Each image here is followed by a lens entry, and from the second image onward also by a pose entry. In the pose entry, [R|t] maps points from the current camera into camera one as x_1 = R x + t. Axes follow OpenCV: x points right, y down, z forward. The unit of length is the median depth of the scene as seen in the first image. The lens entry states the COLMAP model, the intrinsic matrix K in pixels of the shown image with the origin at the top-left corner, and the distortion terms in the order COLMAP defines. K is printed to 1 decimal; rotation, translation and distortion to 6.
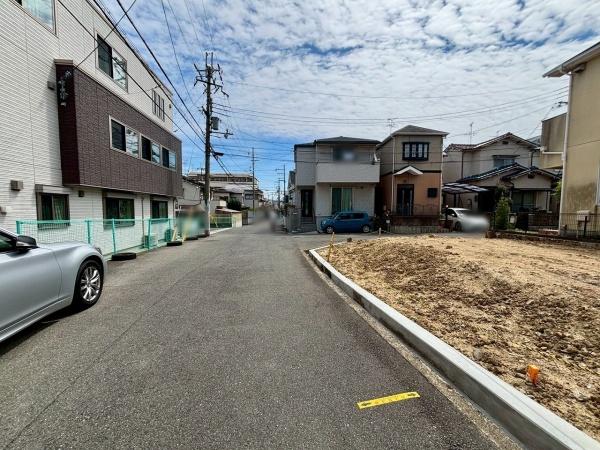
lens RADIAL K [[241.0, 0, 299.1], [0, 241.0, 224.8], [0, 0, 1]] dist [0.000375, 0.000491]
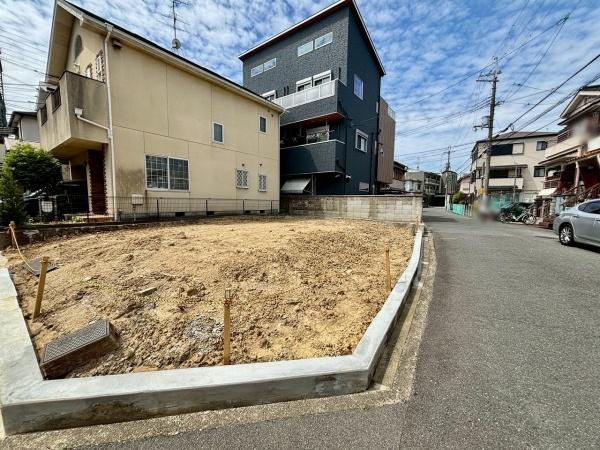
lens RADIAL K [[241.0, 0, 299.3], [0, 241.0, 223.0], [0, 0, 1]] dist [0.000375, 0.000491]
pose [[-0.787580, -0.069900, 0.612235, -0.025319], [0.022082, 0.989706, 0.141403, -0.051616], [-0.615817, 0.124886, -0.777929, 1.048662]]
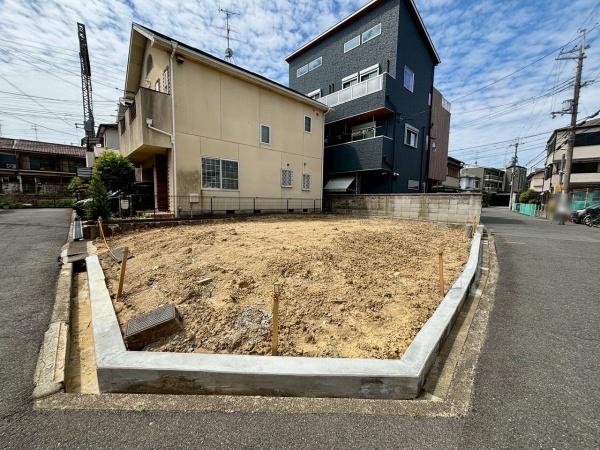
lens RADIAL K [[241.0, 0, 299.4], [0, 241.0, 223.0], [0, 0, 1]] dist [0.000375, 0.000491]
pose [[-0.669003, -0.086120, 0.738254, -0.023286], [0.029295, 0.989438, 0.141968, -0.051848], [-0.742682, 0.116604, -0.659414, 1.054689]]
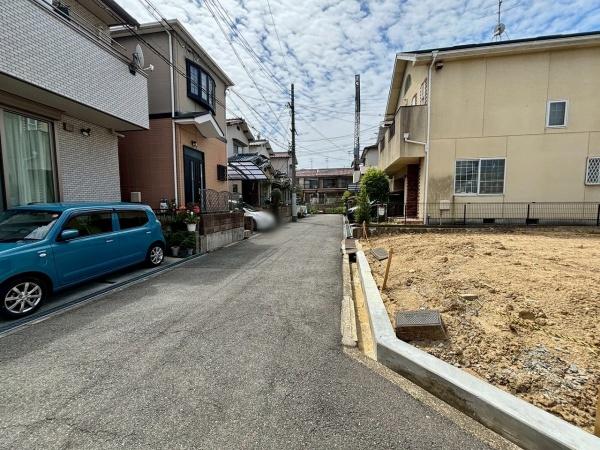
lens RADIAL K [[241.0, 0, 299.2], [0, 241.0, 223.3], [0, 0, 1]] dist [0.000375, 0.000491]
pose [[0.184695, -0.078498, 0.979656, -0.024411], [0.066316, 0.995529, 0.067267, -0.054510], [-0.980556, 0.052543, 0.189075, 1.087361]]
